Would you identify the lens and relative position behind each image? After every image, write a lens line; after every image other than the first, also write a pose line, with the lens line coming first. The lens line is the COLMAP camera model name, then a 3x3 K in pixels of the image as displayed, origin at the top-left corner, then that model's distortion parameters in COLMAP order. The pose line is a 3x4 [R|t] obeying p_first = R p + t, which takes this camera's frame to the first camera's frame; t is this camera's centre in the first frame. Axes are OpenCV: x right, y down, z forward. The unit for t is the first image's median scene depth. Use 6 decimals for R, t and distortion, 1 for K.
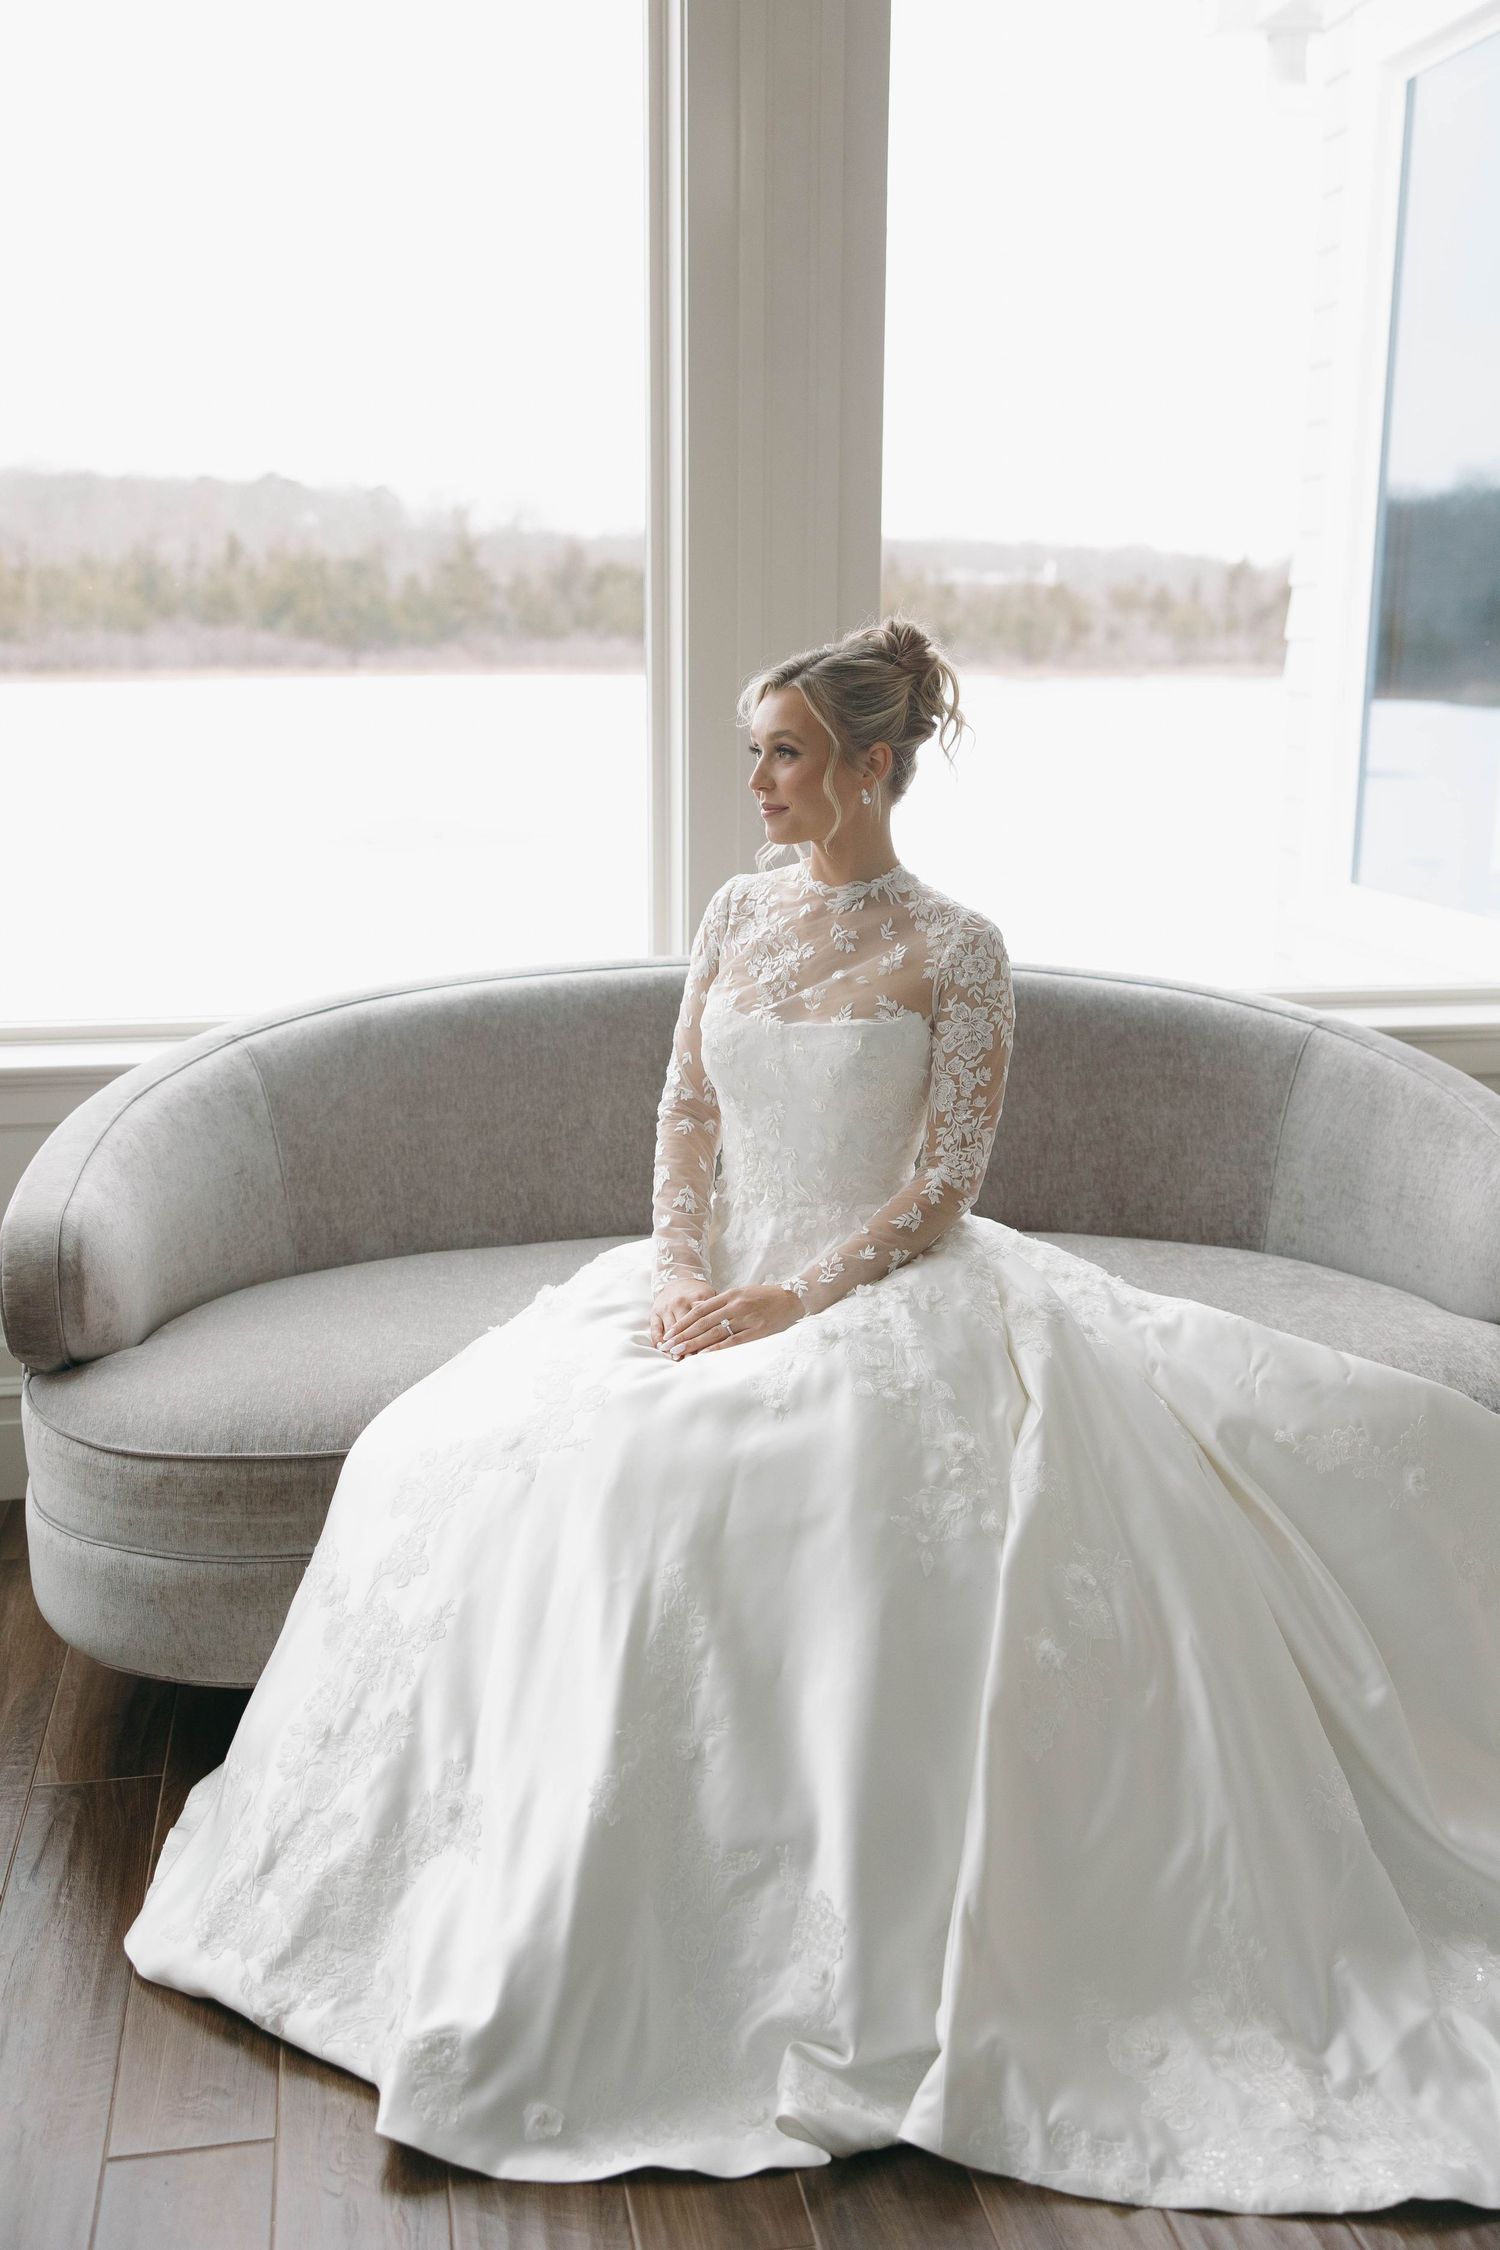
lens RADIAL K [[2154.0, 0, 750.0], [0, 2154.0, 1125.0], [0, 0, 1]] dist [0.001822, 0.002331]
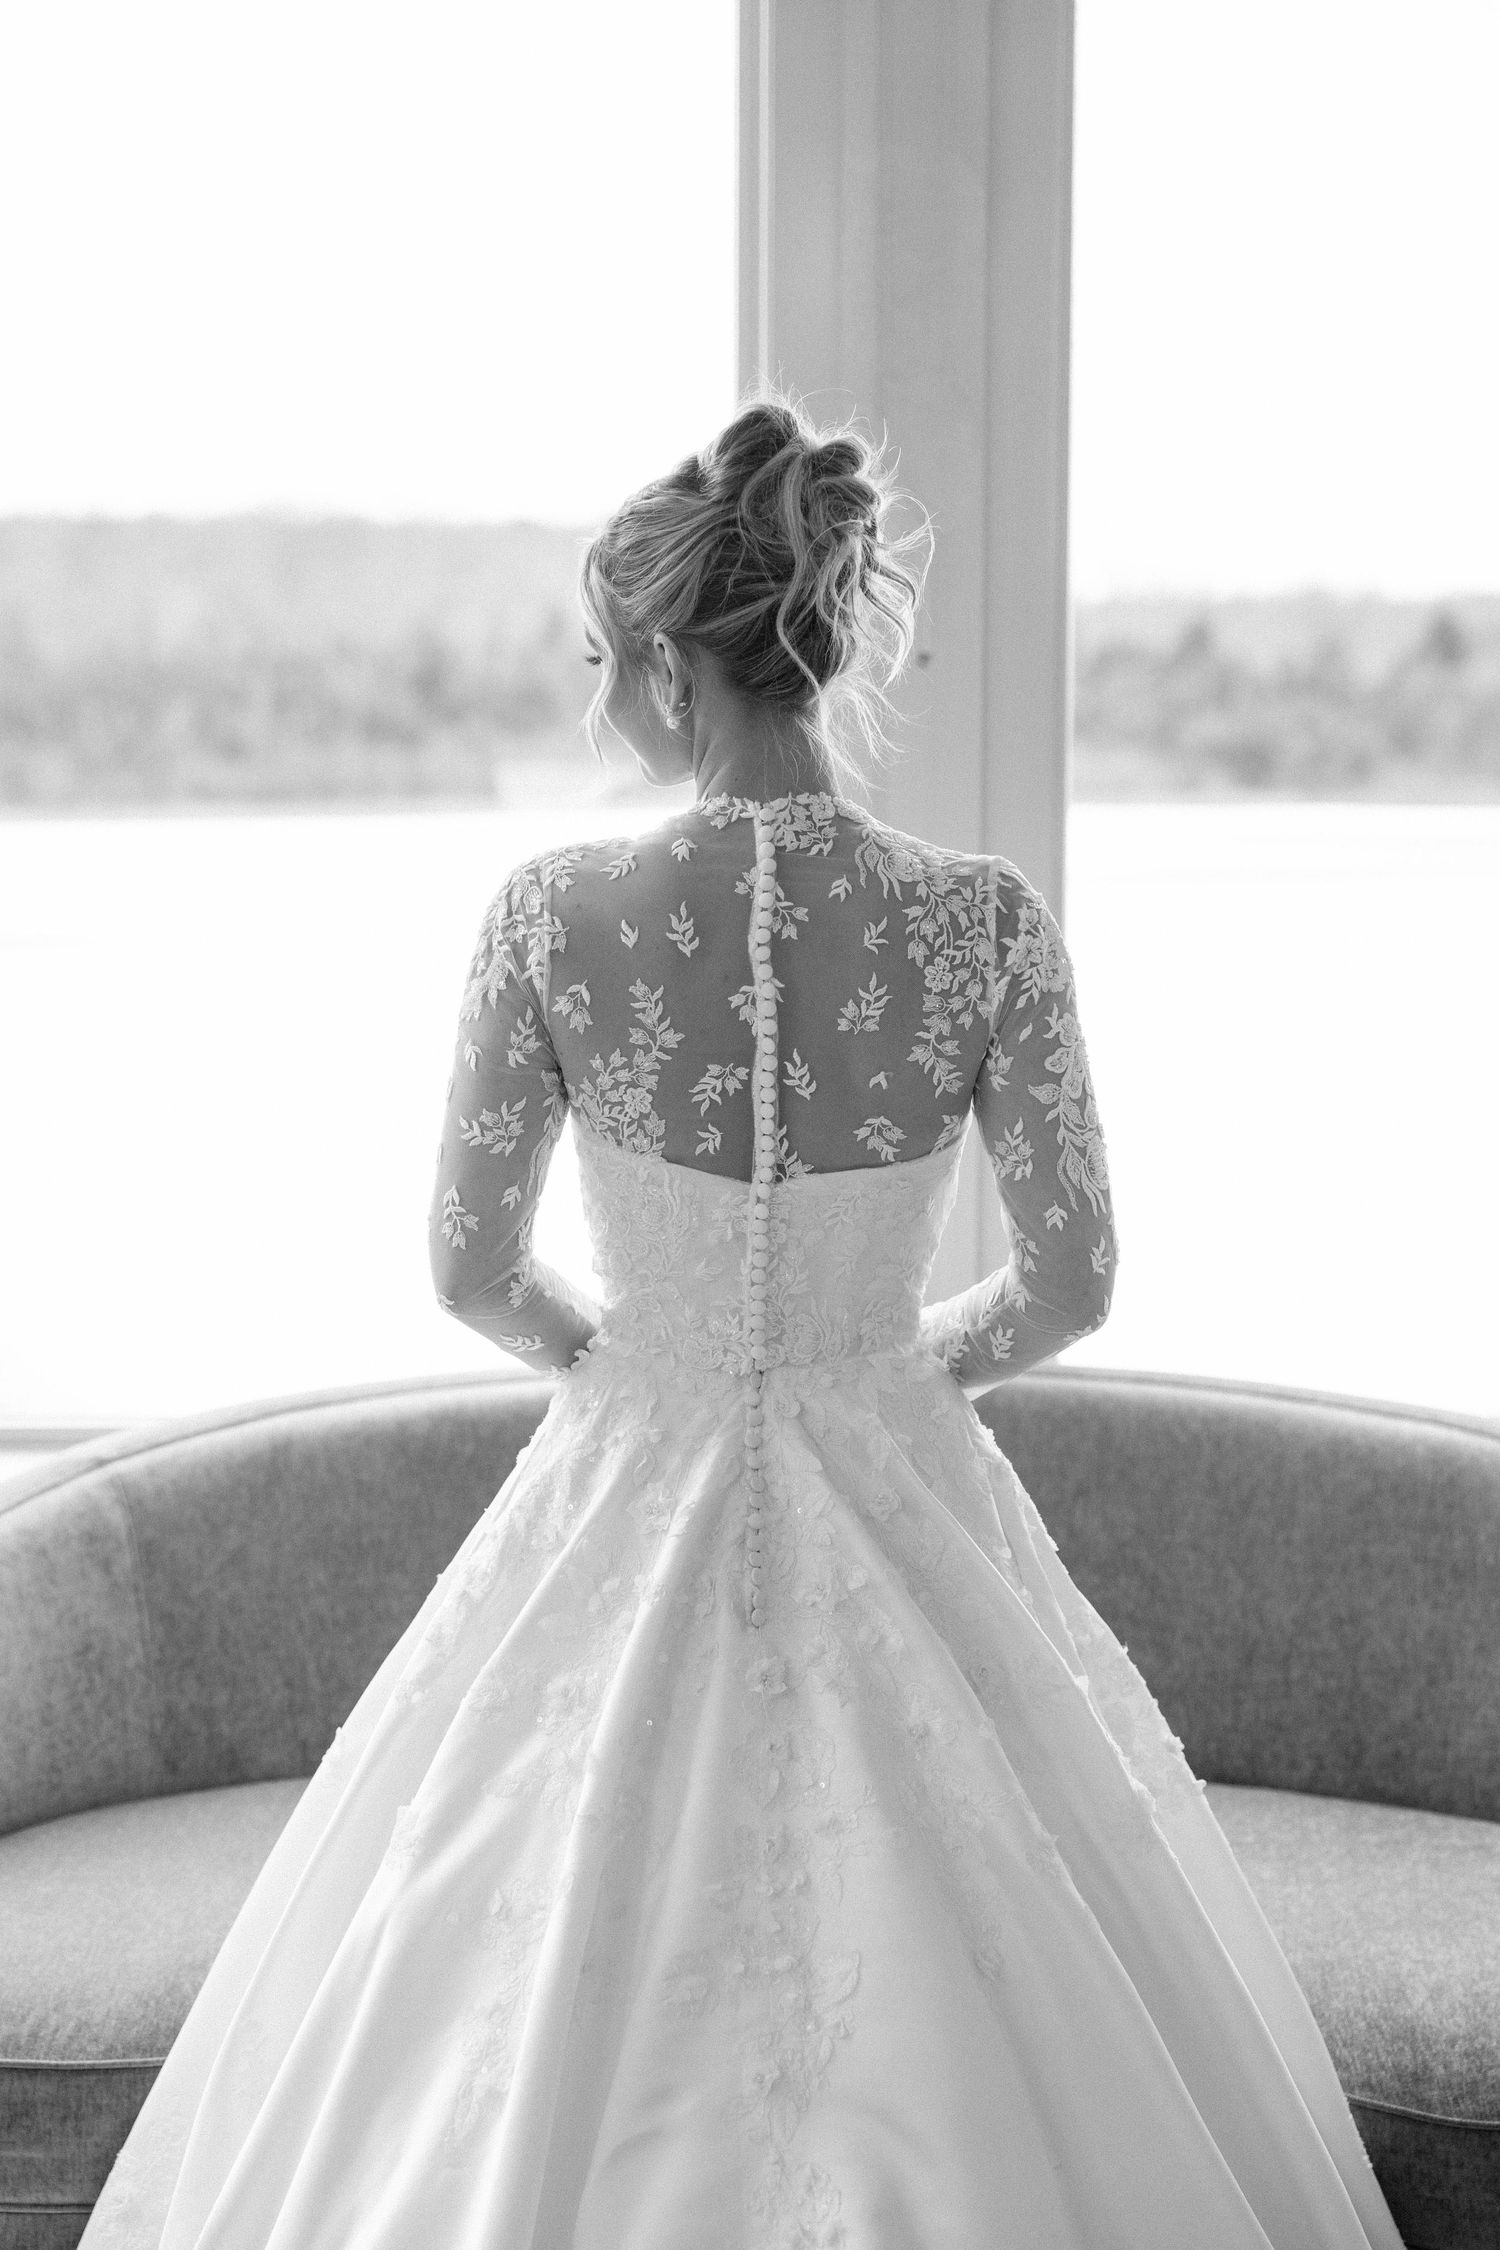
lens RADIAL K [[3360.6, 0, 778.5], [0, 3360.6, 1123.3], [0, 0, 1]] dist [0.021826, -0.113620]
pose [[0.986769, 0.018298, -0.161097, 0.166002], [-0.036258, 0.993351, -0.109264, -0.037629], [0.158027, 0.113659, 0.980872, -0.089388]]
